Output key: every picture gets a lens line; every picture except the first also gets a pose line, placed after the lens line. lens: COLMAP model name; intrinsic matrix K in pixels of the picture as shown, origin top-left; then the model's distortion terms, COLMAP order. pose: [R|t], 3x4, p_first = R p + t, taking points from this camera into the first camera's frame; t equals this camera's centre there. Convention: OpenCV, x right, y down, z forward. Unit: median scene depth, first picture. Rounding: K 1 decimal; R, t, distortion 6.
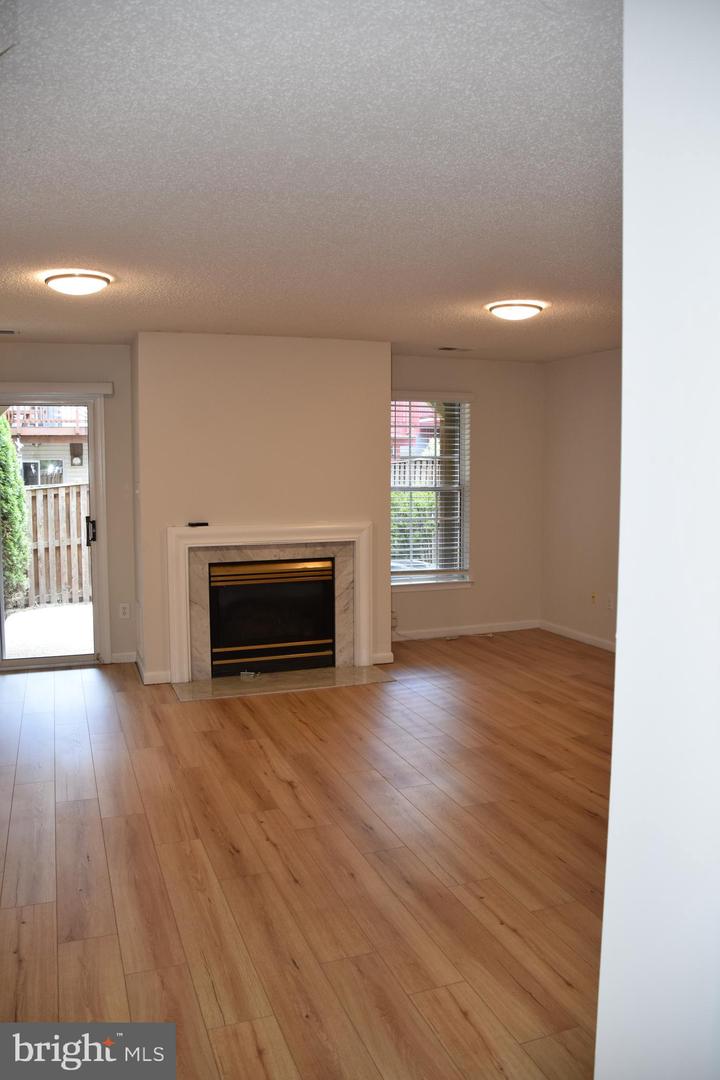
lens RADIAL K [[834.4, 0, 363.0], [0, 834.4, 537.6], [0, 0, 1]] dist [-0.151720, 0.090895]
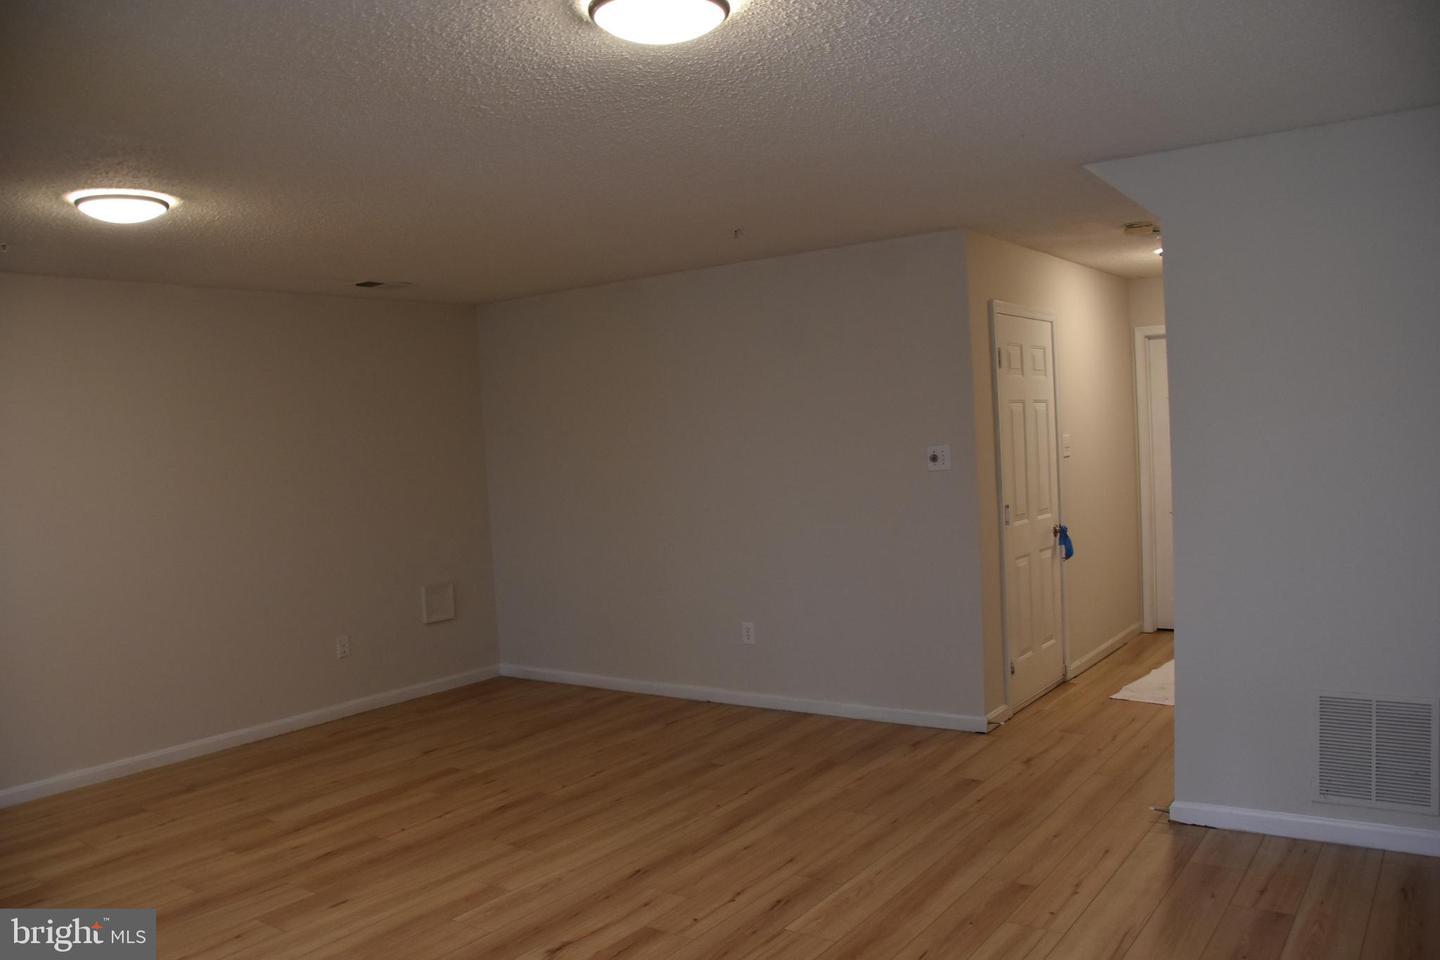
lens RADIAL K [[1112.5, 0, 734.6], [0, 1112.5, 492.8], [0, 0, 1]] dist [-0.151720, 0.090895]
pose [[-0.562346, -0.009694, 0.826845, -1.024619], [0.126654, 0.987123, 0.097712, -0.128390], [-0.817145, 0.159671, -0.553876, 1.575491]]
